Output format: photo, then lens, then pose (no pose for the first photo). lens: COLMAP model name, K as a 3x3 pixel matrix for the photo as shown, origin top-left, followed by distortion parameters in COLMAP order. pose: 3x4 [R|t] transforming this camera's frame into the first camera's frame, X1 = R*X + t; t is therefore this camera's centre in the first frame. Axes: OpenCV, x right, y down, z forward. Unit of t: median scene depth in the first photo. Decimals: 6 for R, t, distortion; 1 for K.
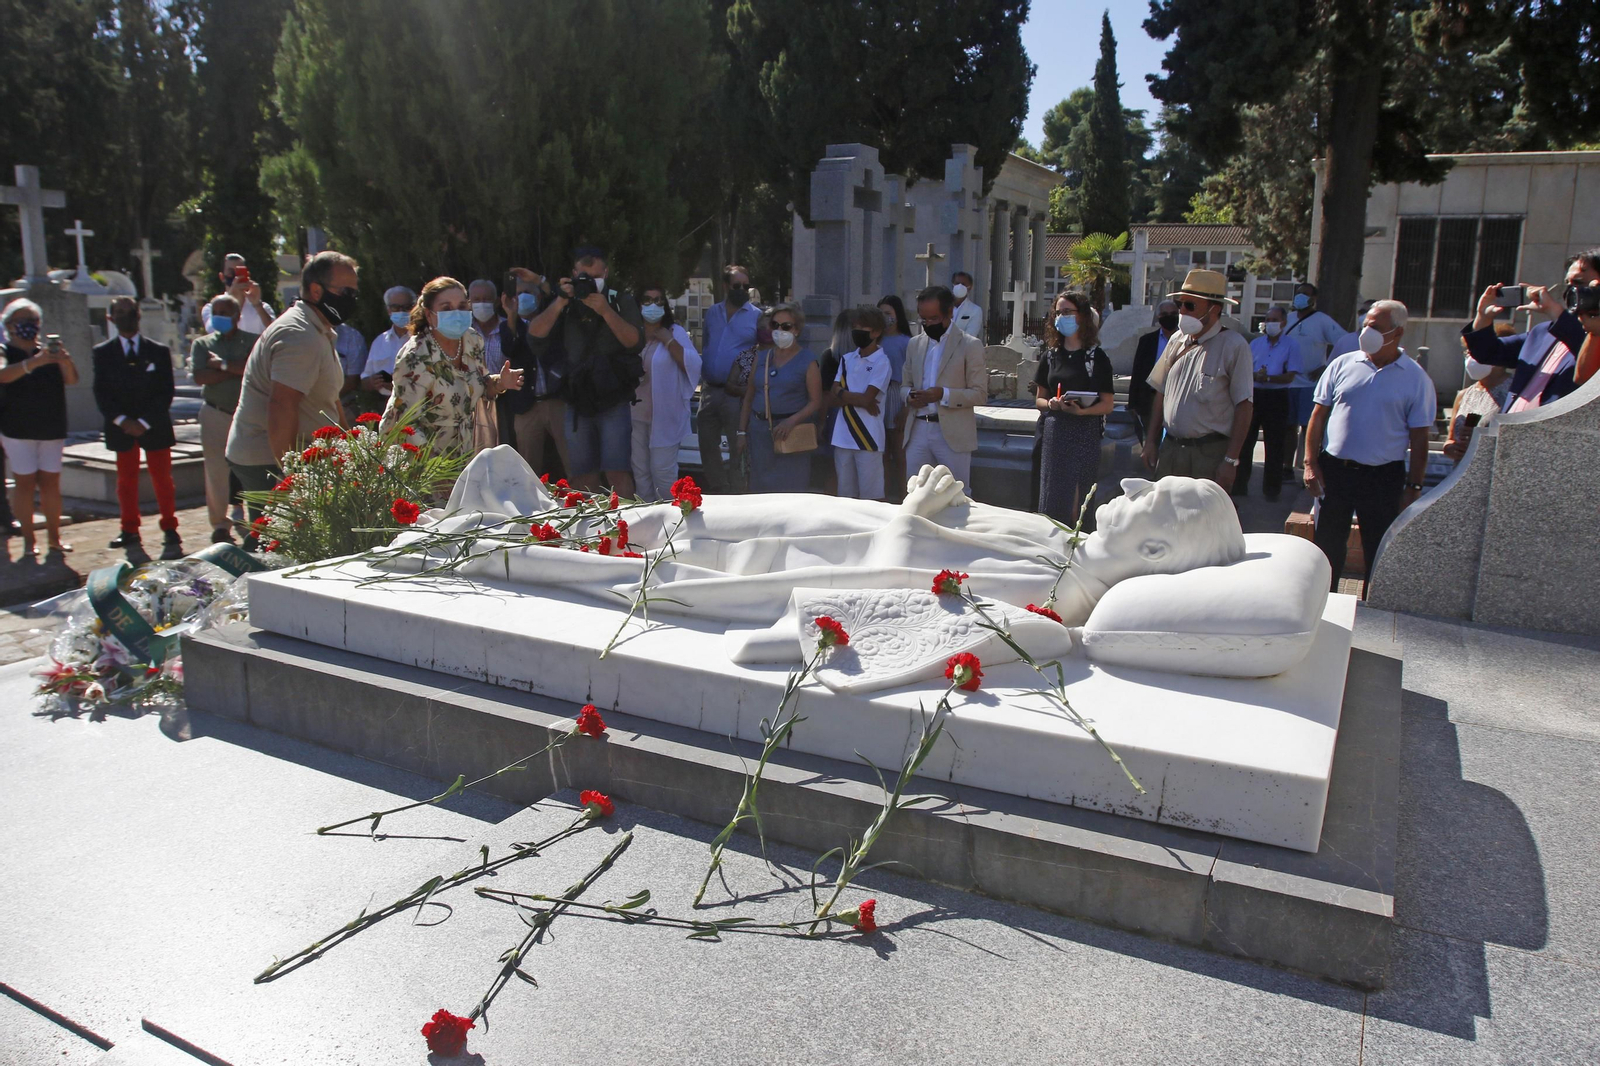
lens RADIAL K [[1167.1, 0, 800.0], [0, 1167.1, 533.0], [0, 0, 1]] dist [-0.096870, 0.054504]
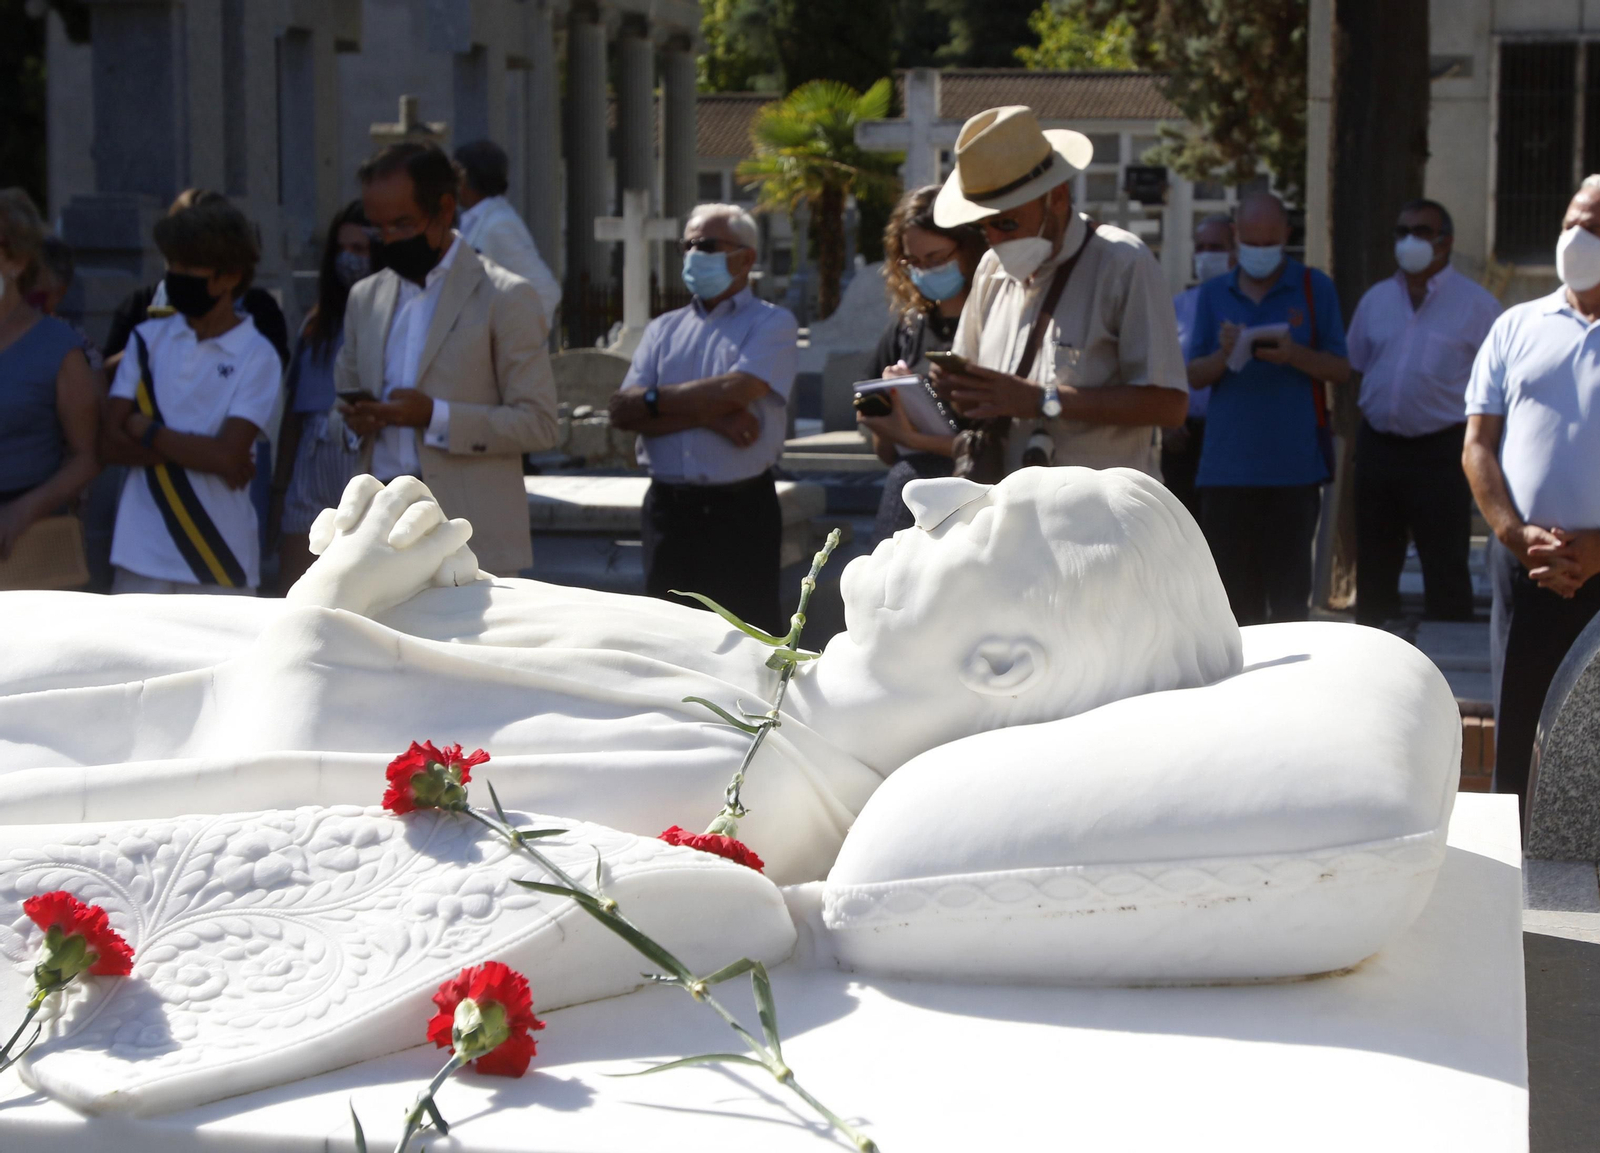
lens RADIAL K [[2886.3, 0, 966.9], [0, 2886.3, 576.7], [0, 0, 1]] dist [-0.049593, 0.173899]
pose [[0.956912, -0.036447, 0.288081, 0.034132], [0.063802, 0.994238, -0.086144, 0.063359], [-0.283281, 0.100812, 0.953724, 0.132798]]
